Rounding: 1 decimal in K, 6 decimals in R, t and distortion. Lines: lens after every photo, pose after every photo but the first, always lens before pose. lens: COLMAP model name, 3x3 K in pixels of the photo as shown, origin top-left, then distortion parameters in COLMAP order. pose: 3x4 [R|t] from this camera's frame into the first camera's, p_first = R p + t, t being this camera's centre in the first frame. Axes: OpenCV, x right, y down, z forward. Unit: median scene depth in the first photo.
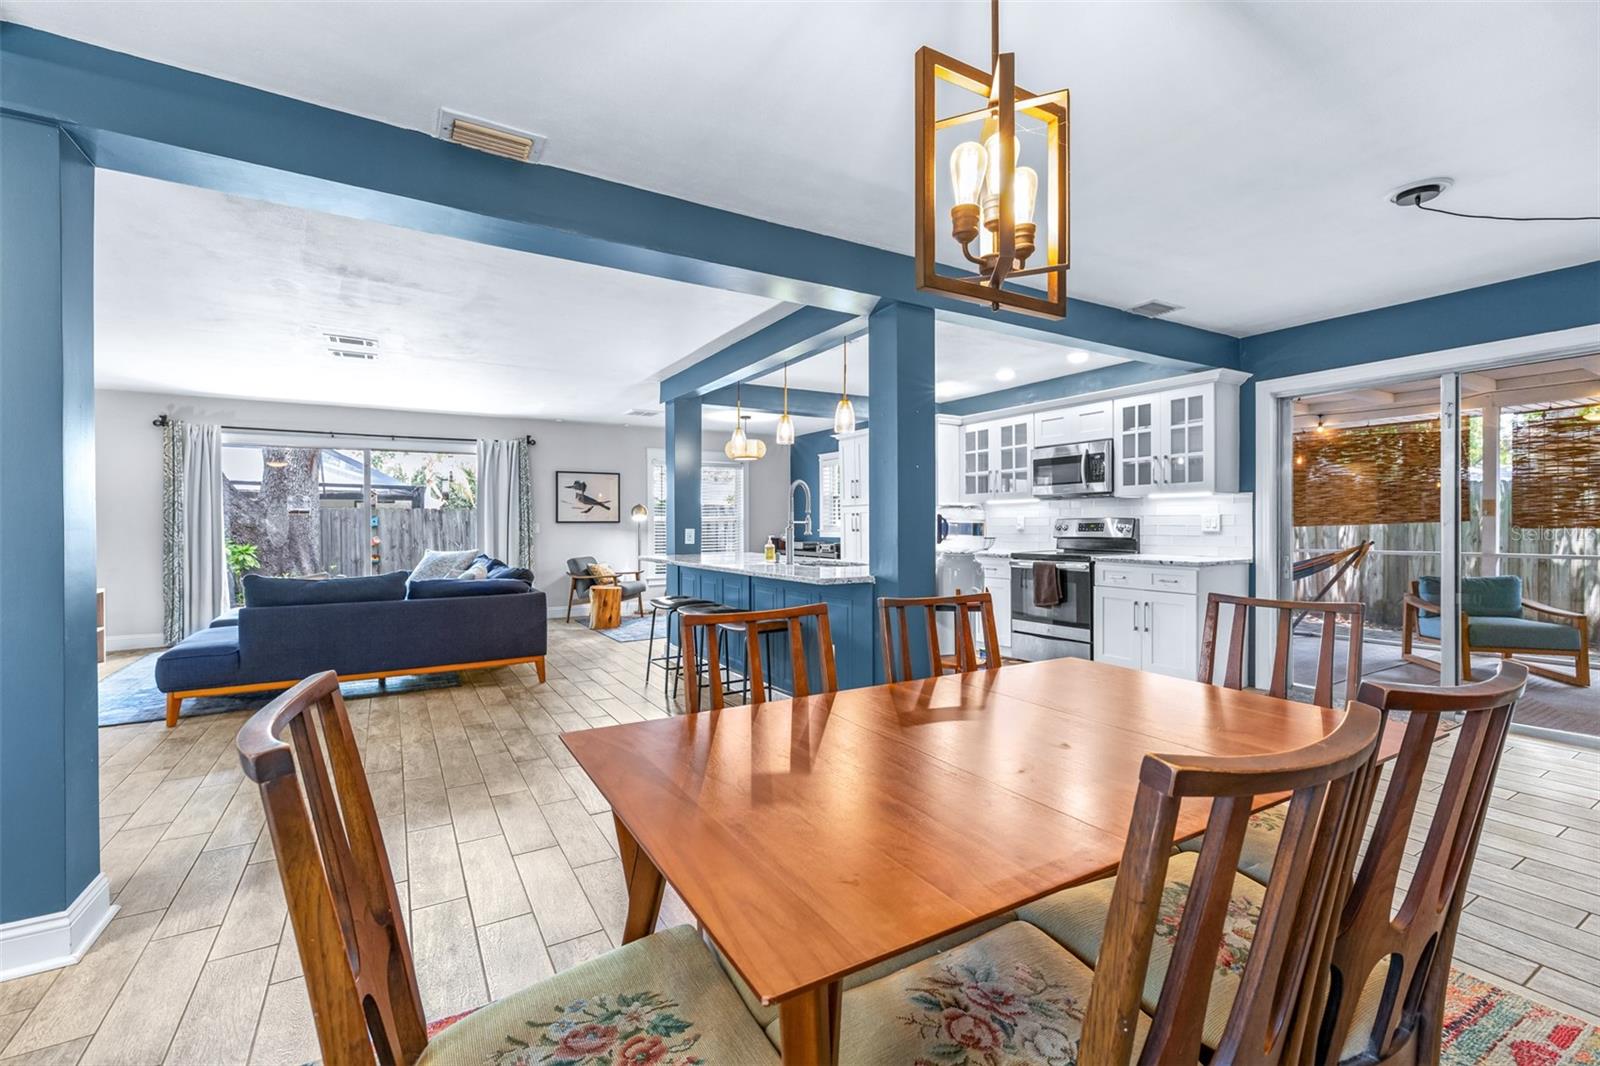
lens RADIAL K [[683.9, 0, 801.3], [0, 683.9, 528.5], [0, 0, 1]] dist [-0.000587, 0.000073]
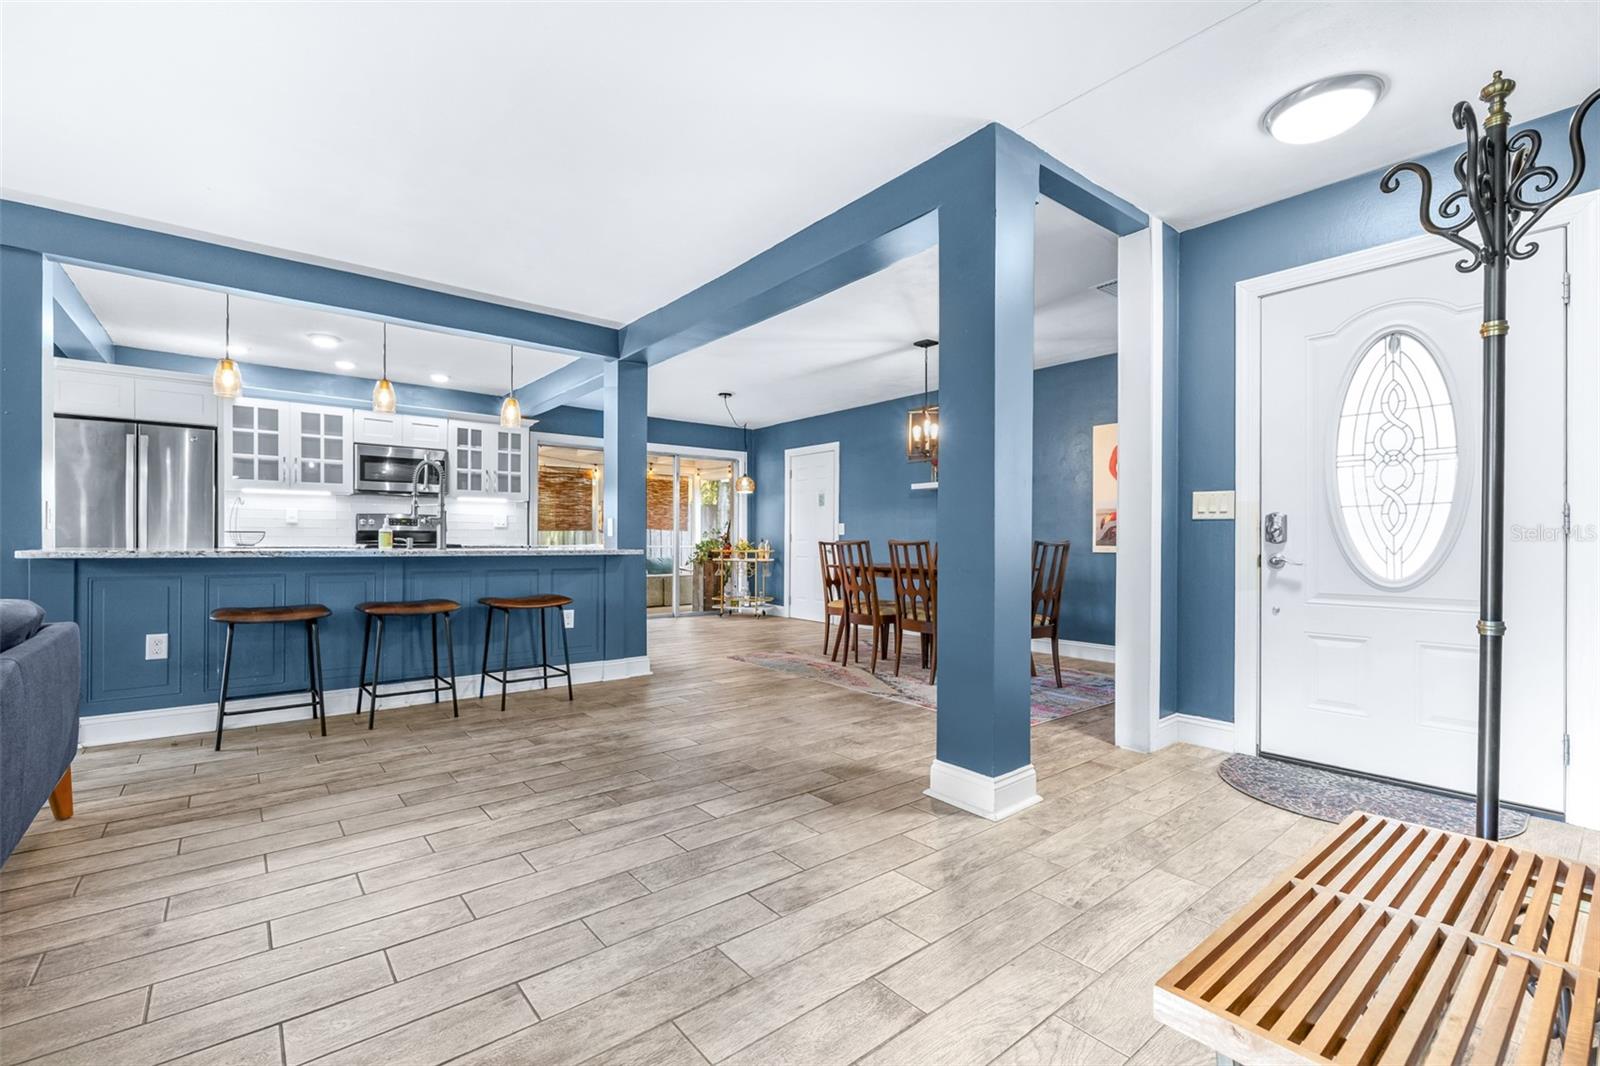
lens RADIAL K [[683.9, 0, 800.8], [0, 683.9, 554.5], [0, 0, 1]] dist [-0.000587, 0.000073]
pose [[-0.146993, -0.014415, 0.989032, -0.757027], [0.002238, 0.999886, 0.014905, 0.034831], [-0.989135, 0.004404, -0.146944, 0.483903]]
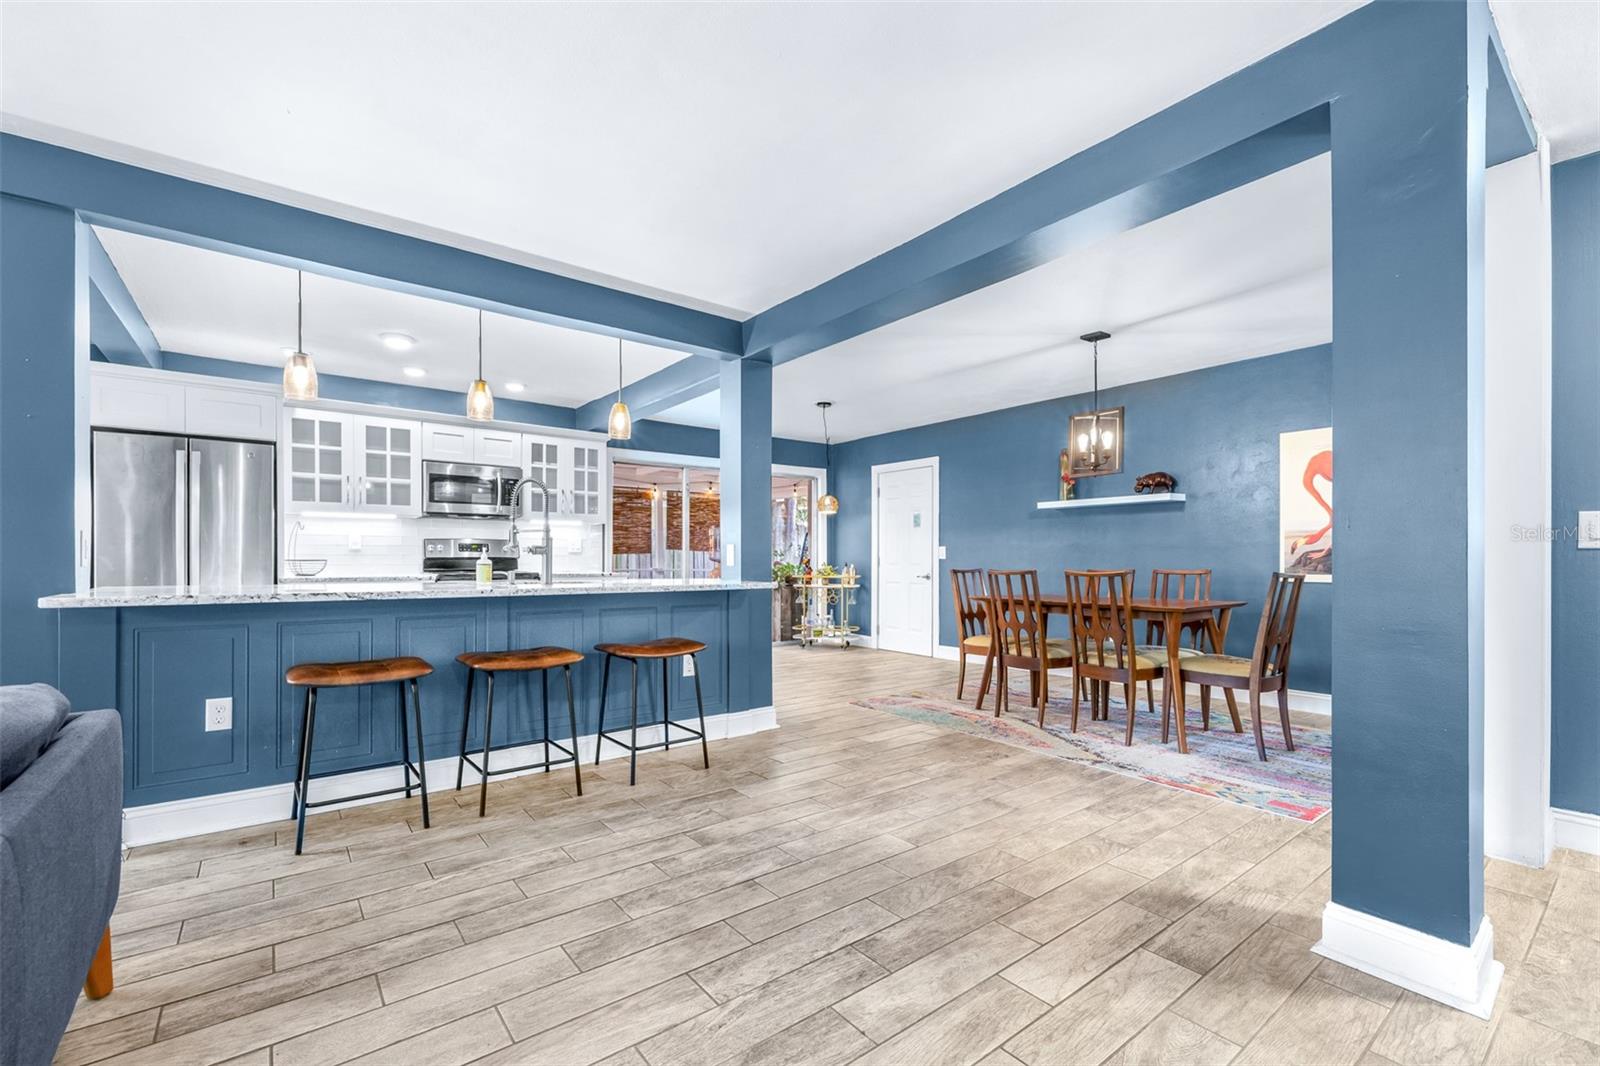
lens RADIAL K [[683.9, 0, 799.0], [0, 683.9, 557.8], [0, 0, 1]] dist [-0.000587, 0.000073]
pose [[-0.118773, 0.007611, 0.992892, -0.614254], [0.005350, 0.999961, -0.007025, 0.022074], [-0.992907, 0.004478, -0.118809, 0.600581]]
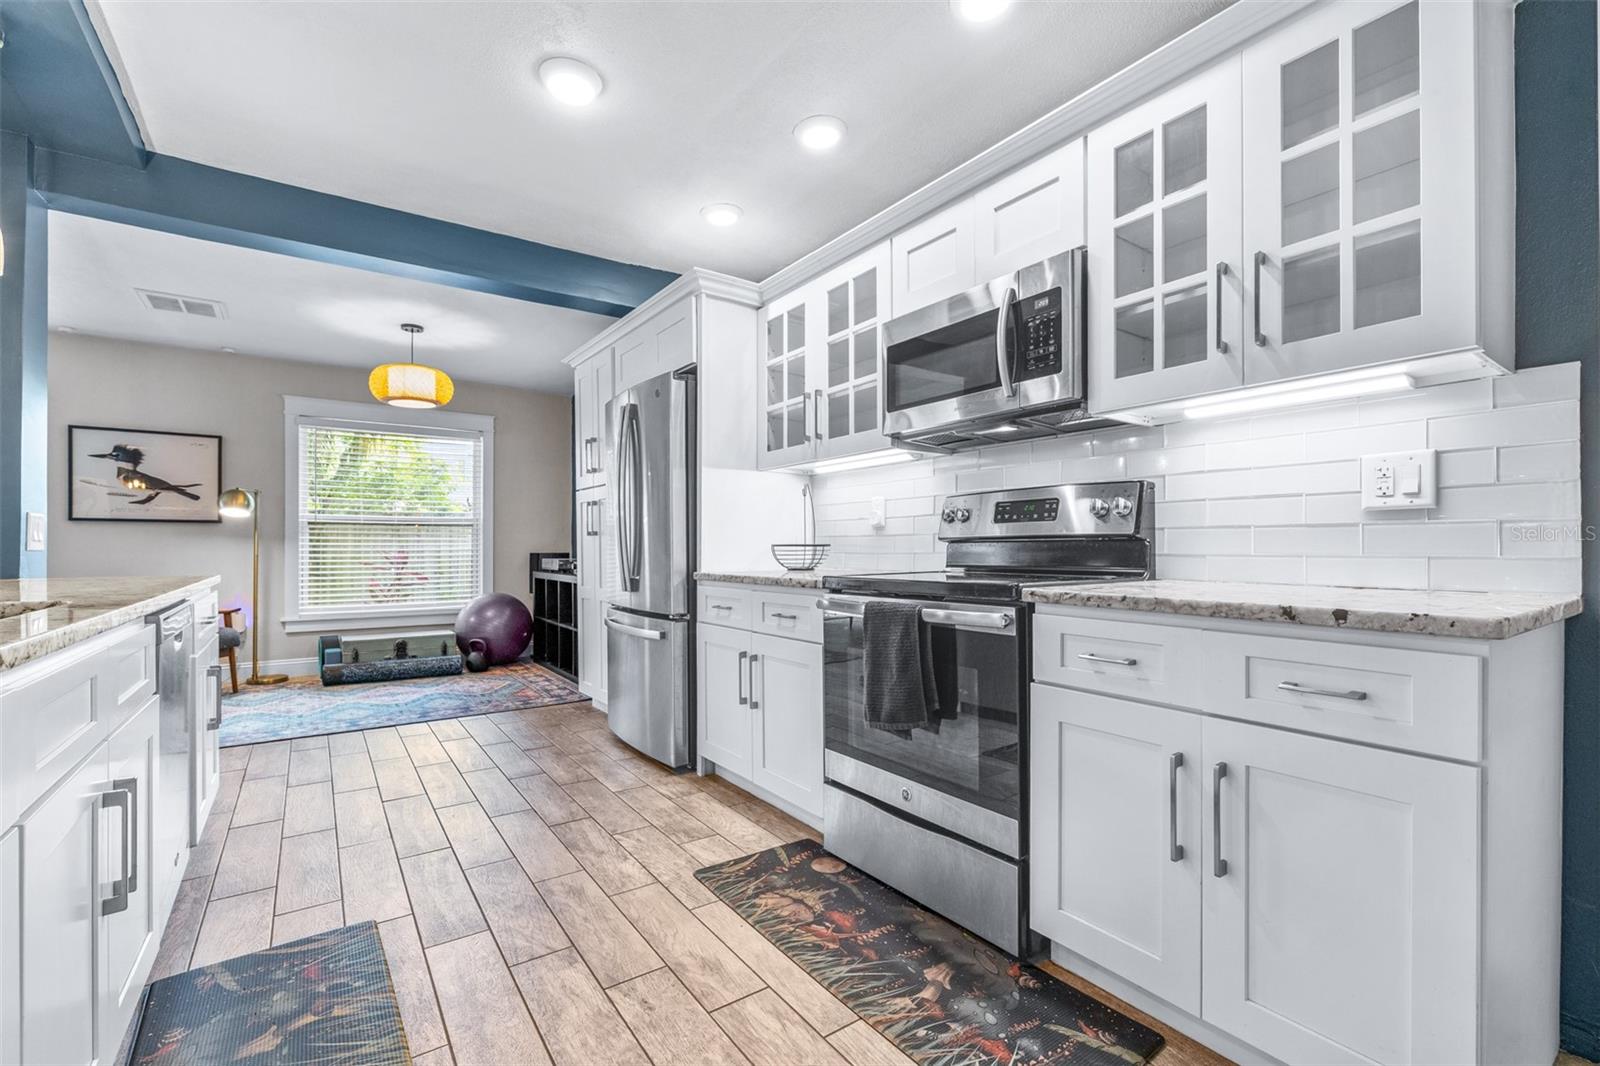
lens RADIAL K [[683.9, 0, 795.4], [0, 683.9, 546.6], [0, 0, 1]] dist [-0.000587, 0.000073]
pose [[0.997381, 0.003989, 0.072213, 0.249750], [-0.003445, 0.999965, -0.007651, 0.020371], [-0.072241, 0.007382, 0.997360, 0.583870]]
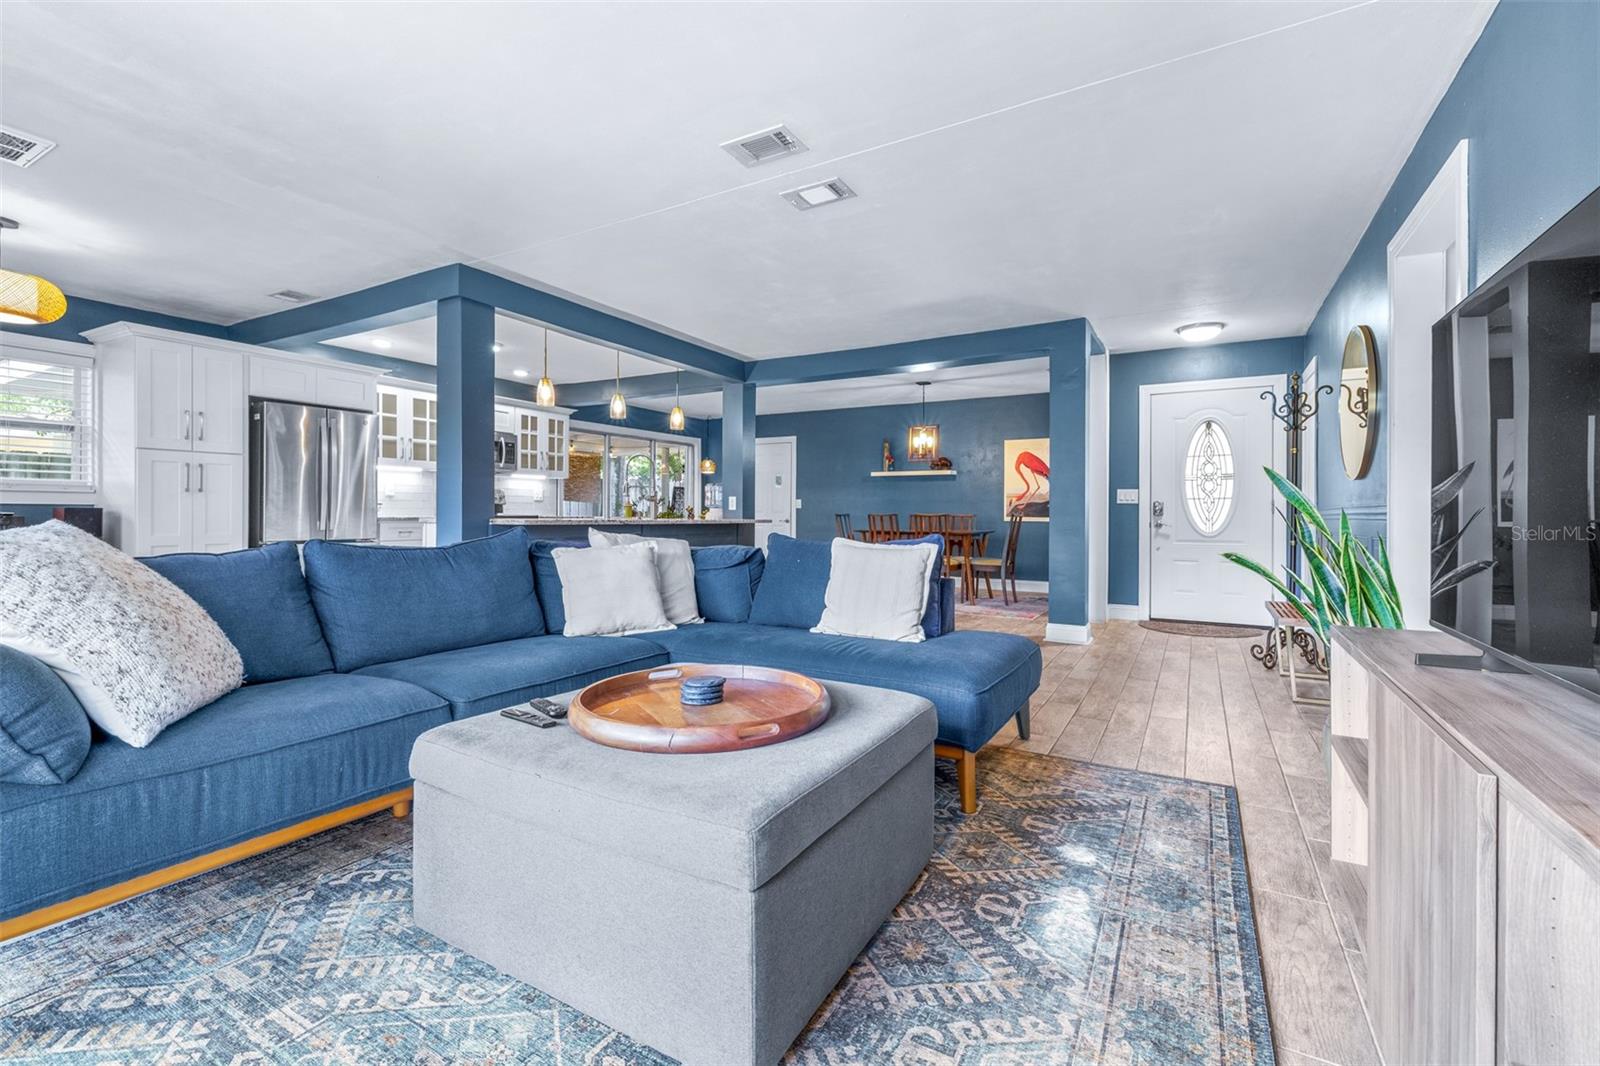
lens RADIAL K [[683.9, 0, 798.6], [0, 683.9, 518.1], [0, 0, 1]] dist [-0.000587, 0.000073]
pose [[-0.481600, -0.003554, 0.876384, -0.948890], [0.000071, 0.999992, 0.004094, 0.034132], [-0.876391, 0.002034, -0.481596, 1.025191]]
